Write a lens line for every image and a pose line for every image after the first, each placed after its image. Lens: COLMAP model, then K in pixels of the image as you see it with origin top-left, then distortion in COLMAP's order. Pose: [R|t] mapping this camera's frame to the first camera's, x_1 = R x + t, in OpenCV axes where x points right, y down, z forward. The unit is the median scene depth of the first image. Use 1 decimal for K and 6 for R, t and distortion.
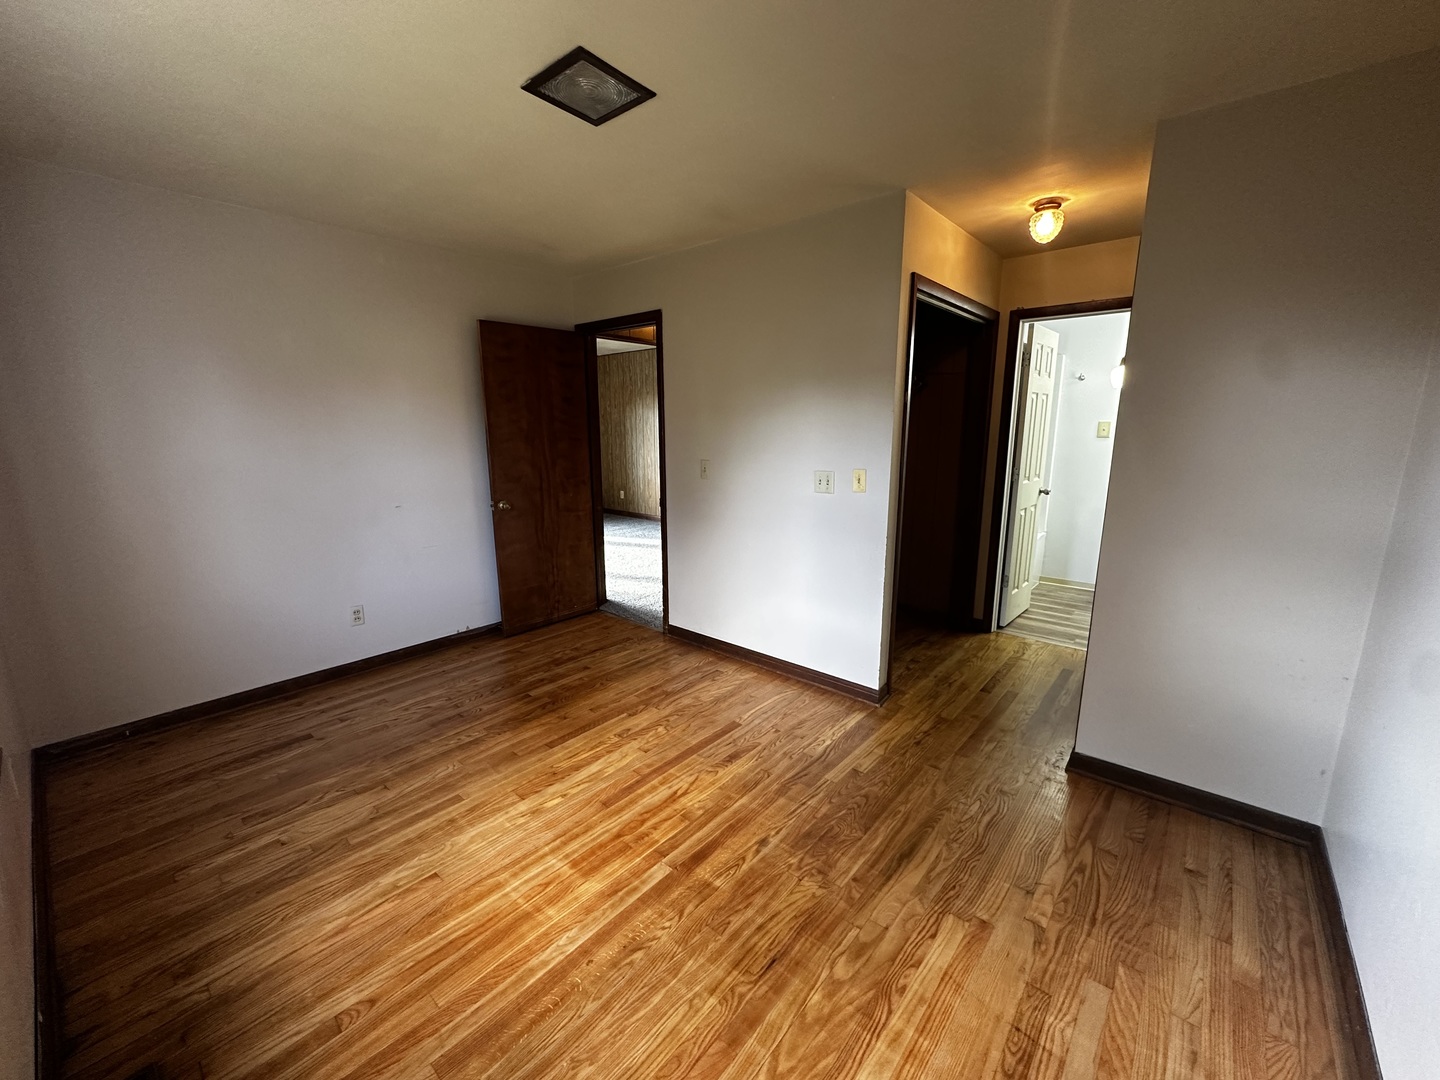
lens RADIAL K [[574.4, 0, 720.0], [0, 574.4, 541.3], [0, 0, 1]] dist [-0.004156, 0.000996]
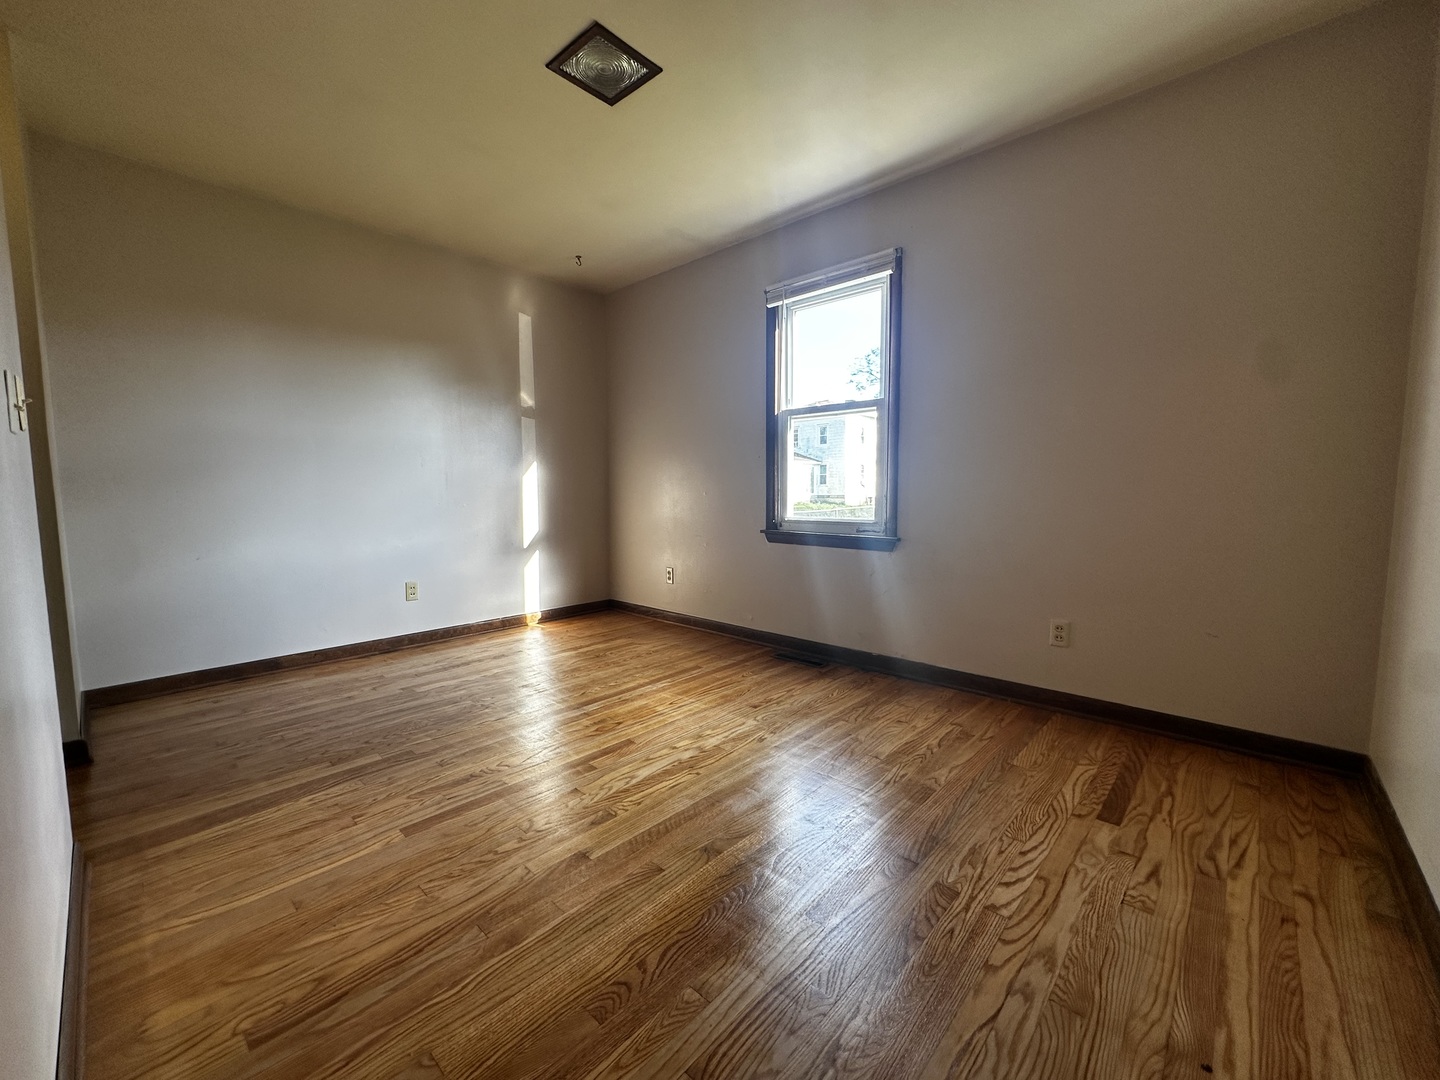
lens RADIAL K [[574.4, 0, 718.4], [0, 574.4, 542.1], [0, 0, 1]] dist [-0.004156, 0.000996]
pose [[-0.999237, 0.000415, 0.039050, -0.394720], [0.011606, 0.957926, 0.286780, -0.158700], [-0.037288, 0.287015, -0.957200, 1.868654]]
